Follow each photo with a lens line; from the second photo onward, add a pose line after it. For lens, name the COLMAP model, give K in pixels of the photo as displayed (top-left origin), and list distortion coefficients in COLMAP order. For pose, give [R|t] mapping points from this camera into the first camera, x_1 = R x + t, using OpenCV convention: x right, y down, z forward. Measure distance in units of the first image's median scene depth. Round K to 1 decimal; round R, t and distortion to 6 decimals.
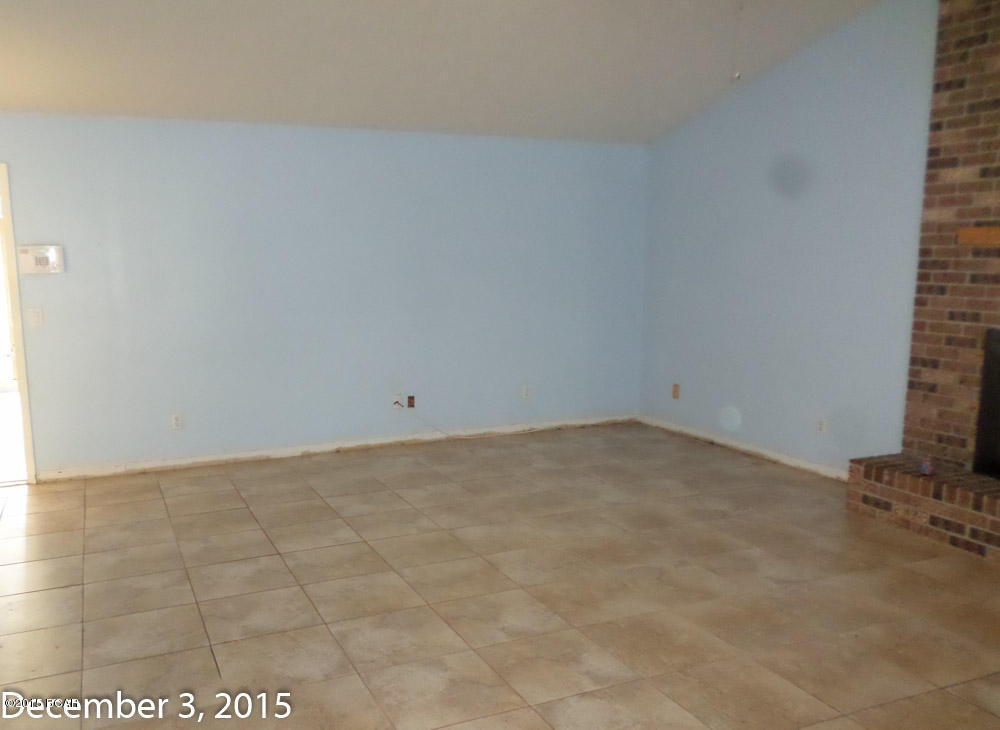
lens RADIAL K [[840.2, 0, 500.0], [0, 840.2, 365.0], [0, 0, 1]] dist [-0.003102, -0.004038]
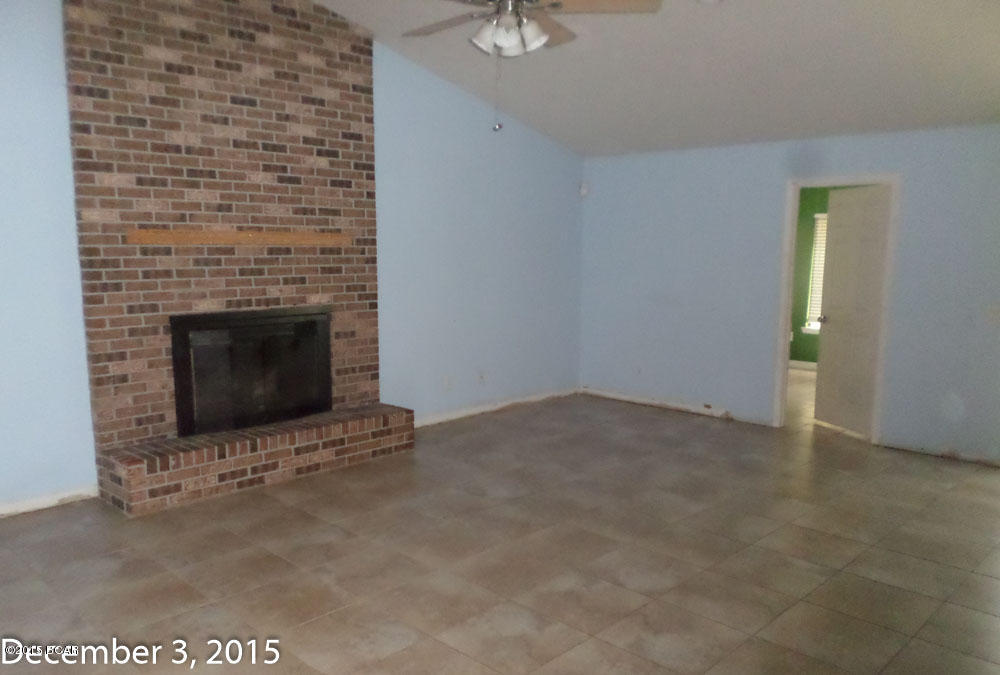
lens RADIAL K [[724.7, 0, 500.0], [0, 724.7, 337.5], [0, 0, 1]] dist [-0.001447, -0.003753]
pose [[-0.304063, -0.120941, 0.944944, -0.512479], [0.126549, 0.977990, 0.165892, -0.120245], [-0.944209, 0.170024, -0.282065, 0.830932]]
